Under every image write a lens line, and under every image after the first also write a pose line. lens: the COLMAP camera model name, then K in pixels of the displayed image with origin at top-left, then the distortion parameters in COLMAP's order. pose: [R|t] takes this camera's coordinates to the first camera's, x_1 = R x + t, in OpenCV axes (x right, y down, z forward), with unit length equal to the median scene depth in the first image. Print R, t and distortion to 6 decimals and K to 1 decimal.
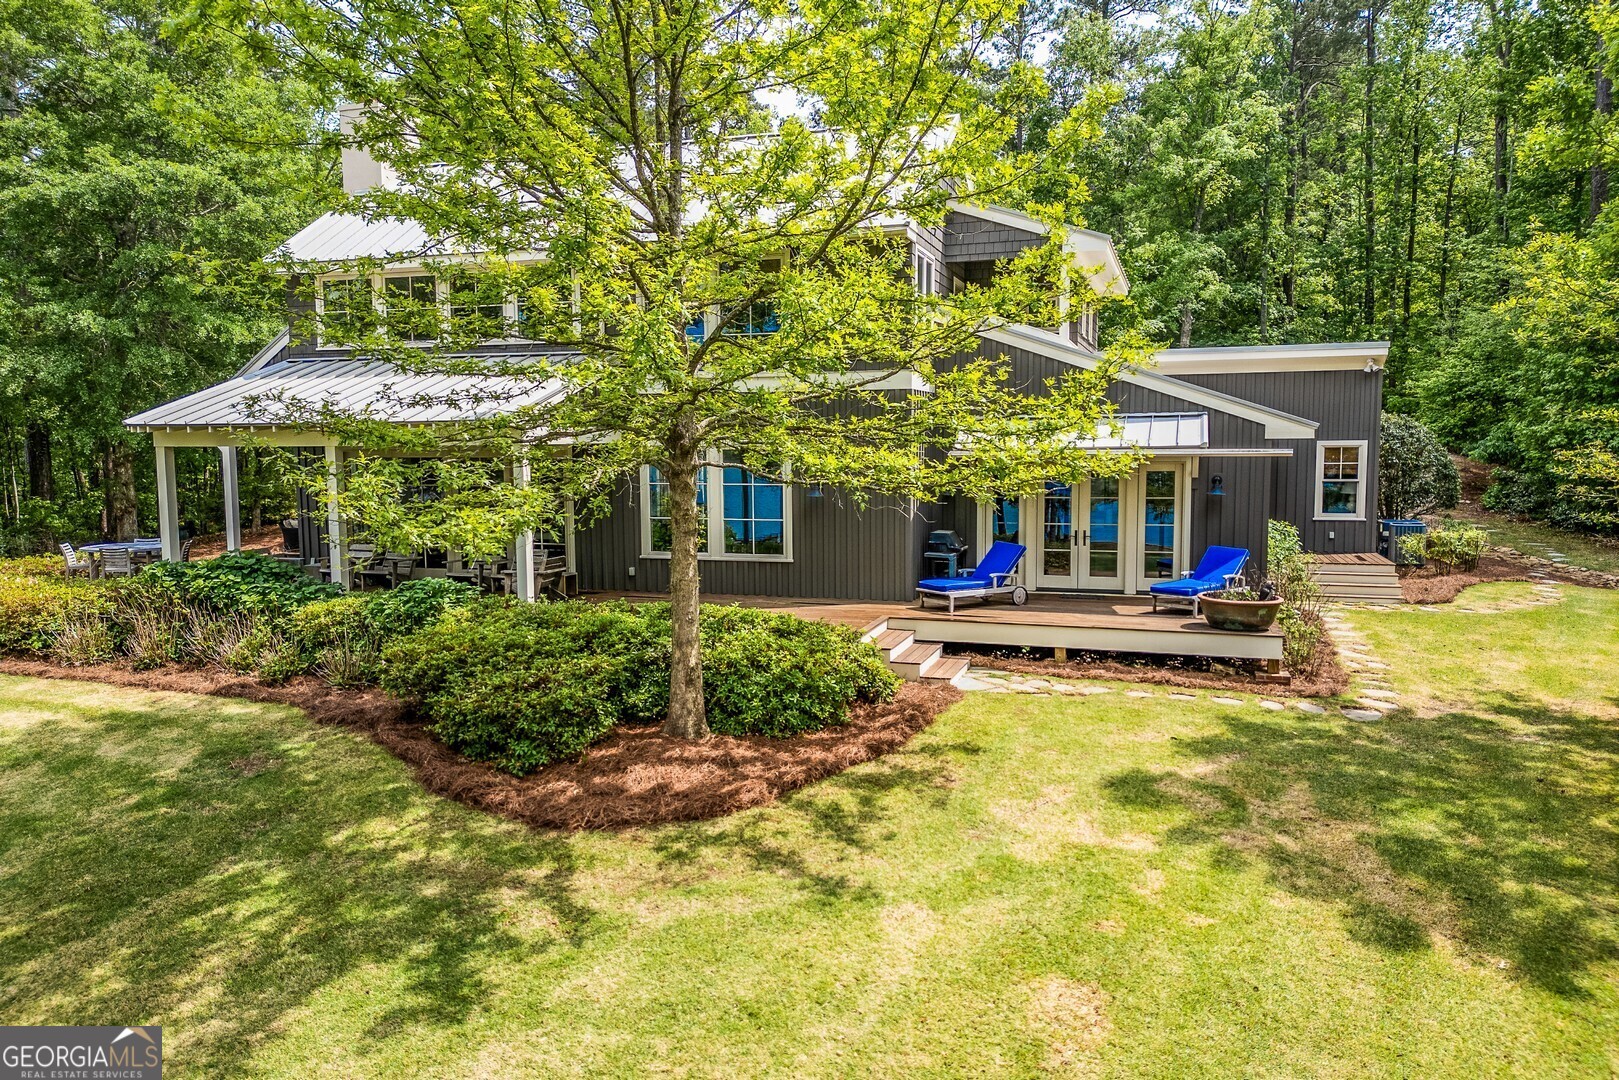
lens RADIAL K [[1178.6, 0, 814.8], [0, 1178.6, 538.4], [0, 0, 1]] dist [0.069313, -0.032101]
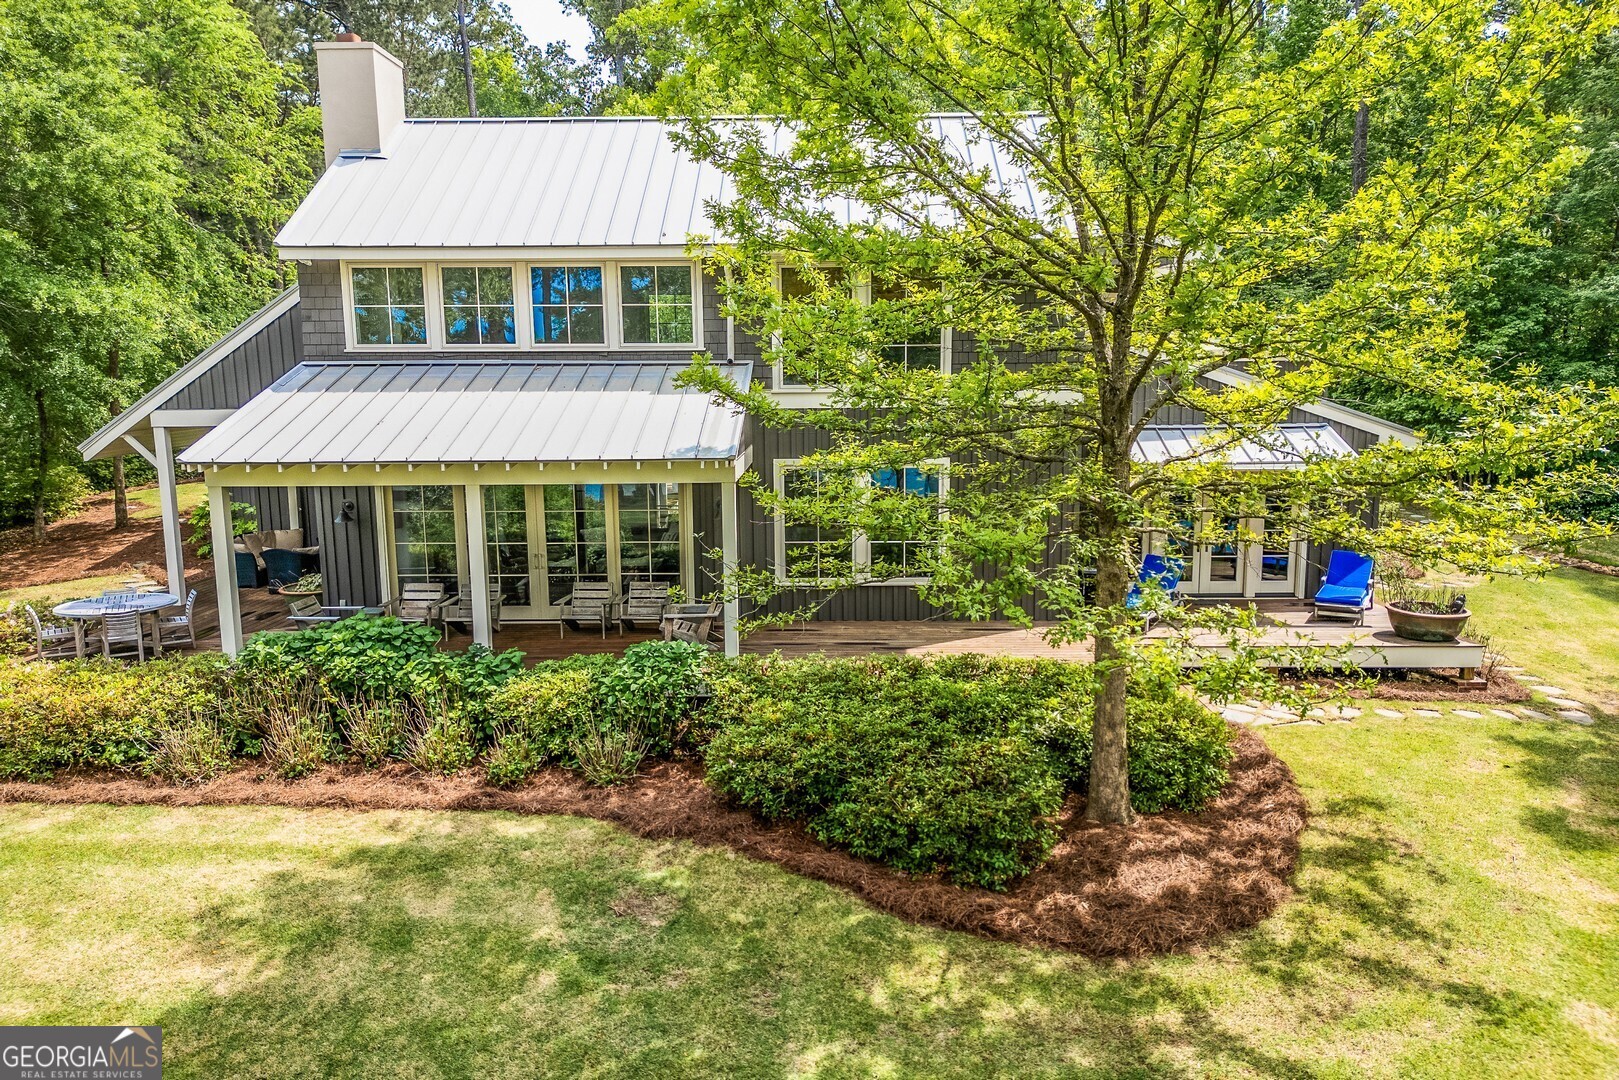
lens RADIAL K [[1178.6, 0, 813.8], [0, 1178.6, 535.9], [0, 0, 1]] dist [0.069313, -0.032101]
pose [[0.953694, -0.047881, 0.296942, -0.652868], [0.029257, 0.997334, 0.066852, -0.140563], [-0.299351, -0.055069, 0.952553, 0.189949]]
